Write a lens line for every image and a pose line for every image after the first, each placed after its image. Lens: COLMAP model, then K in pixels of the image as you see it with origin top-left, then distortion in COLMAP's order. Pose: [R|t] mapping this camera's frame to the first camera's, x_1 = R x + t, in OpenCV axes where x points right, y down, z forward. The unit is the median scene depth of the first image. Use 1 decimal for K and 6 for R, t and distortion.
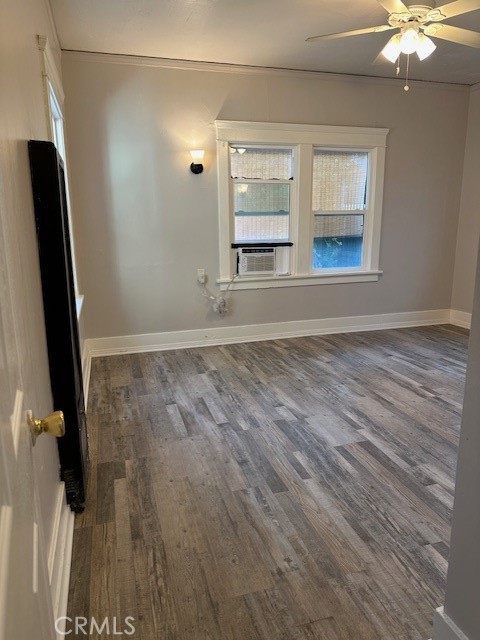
lens RADIAL K [[448.4, 0, 240.0], [0, 448.4, 320.0], [0, 0, 1]] dist [0.056529, -0.089180]
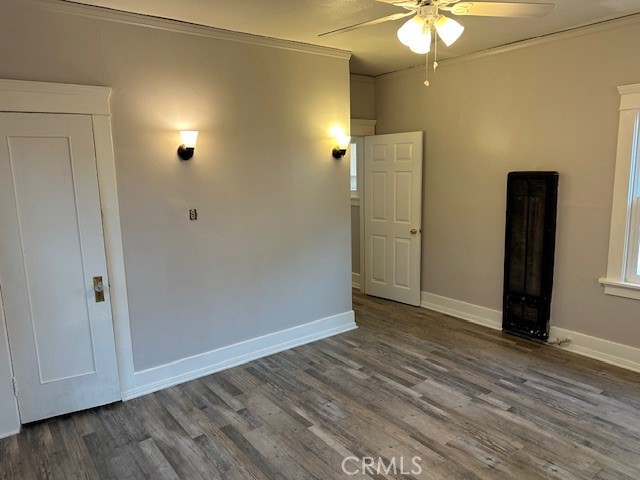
lens RADIAL K [[448.4, 0, 320.0], [0, 448.4, 240.0], [0, 0, 1]] dist [0.056529, -0.089180]
pose [[-0.932293, 0.096570, -0.348575, 0.887400], [-0.039868, 0.930393, 0.364389, -0.556475], [0.359501, 0.353614, -0.863548, 1.791027]]
